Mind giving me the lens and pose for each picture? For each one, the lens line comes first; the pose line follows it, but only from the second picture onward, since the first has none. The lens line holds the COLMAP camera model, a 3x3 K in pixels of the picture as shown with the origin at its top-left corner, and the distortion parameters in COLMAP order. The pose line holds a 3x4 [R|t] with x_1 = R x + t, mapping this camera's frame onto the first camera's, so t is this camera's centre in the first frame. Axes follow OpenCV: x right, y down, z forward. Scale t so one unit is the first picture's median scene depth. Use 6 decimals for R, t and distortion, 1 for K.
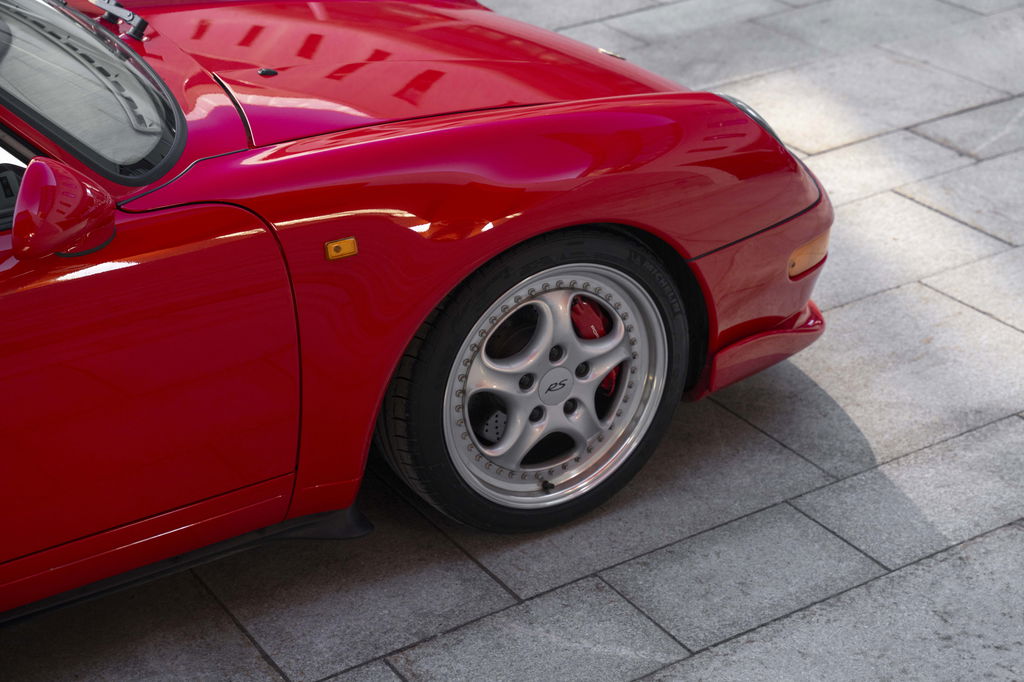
lens RADIAL K [[1961.3, 0, 510.5], [0, 1961.3, 343.4], [0, 0, 1]] dist [0.262693, 0.000000]
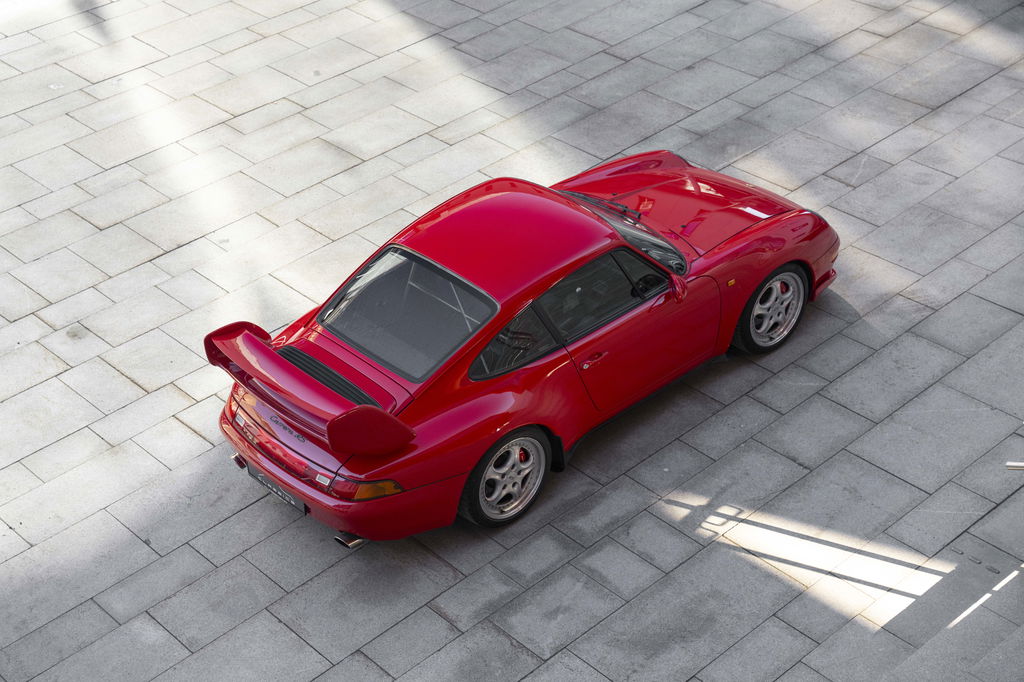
lens RADIAL K [[1680.0, 0, 517.1], [0, 1680.0, 340.0], [0, 0, 1]] dist [0.182146, 0.000000]
pose [[0.982493, -0.125760, 0.137451, -0.798540], [0.108325, 0.985877, 0.127721, -0.335310], [-0.151572, -0.110595, 0.982240, -1.727366]]
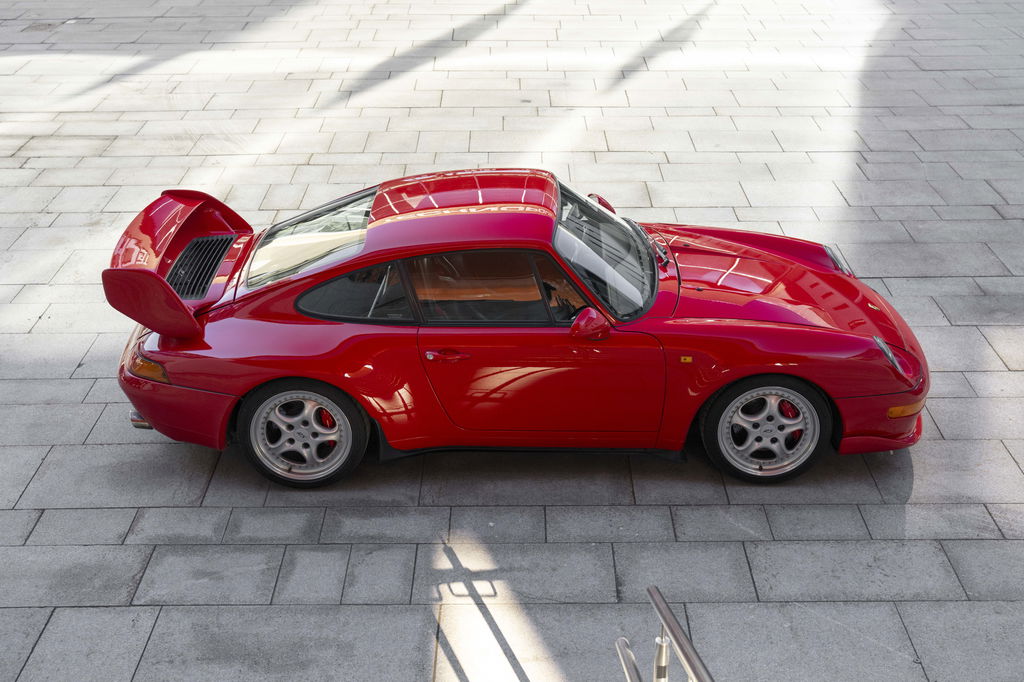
lens RADIAL K [[1300.7, 0, 510.3], [0, 1300.7, 314.9], [0, 0, 1]] dist [0.041909, 0.000000]
pose [[0.848495, 0.247538, -0.467740, 0.498511], [-0.257824, 0.965229, 0.043119, -0.112062], [0.462150, 0.084009, 0.882814, -0.689564]]
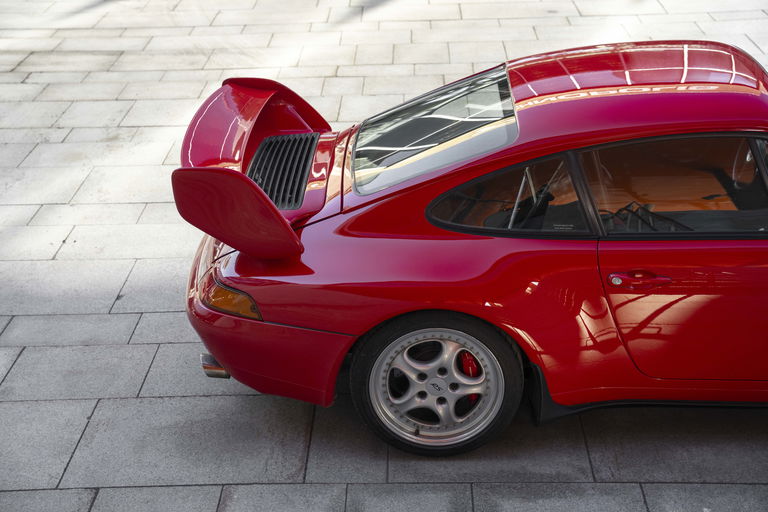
lens RADIAL K [[1151.0, 0, 386.4], [0, 1151.0, 259.8], [0, 0, 1]] dist [0.144655, 0.000000]
pose [[0.835752, 0.242494, -0.492662, -0.002877], [-0.246884, 0.967348, 0.057326, 0.009696], [0.490476, 0.073720, 0.868331, -0.317978]]
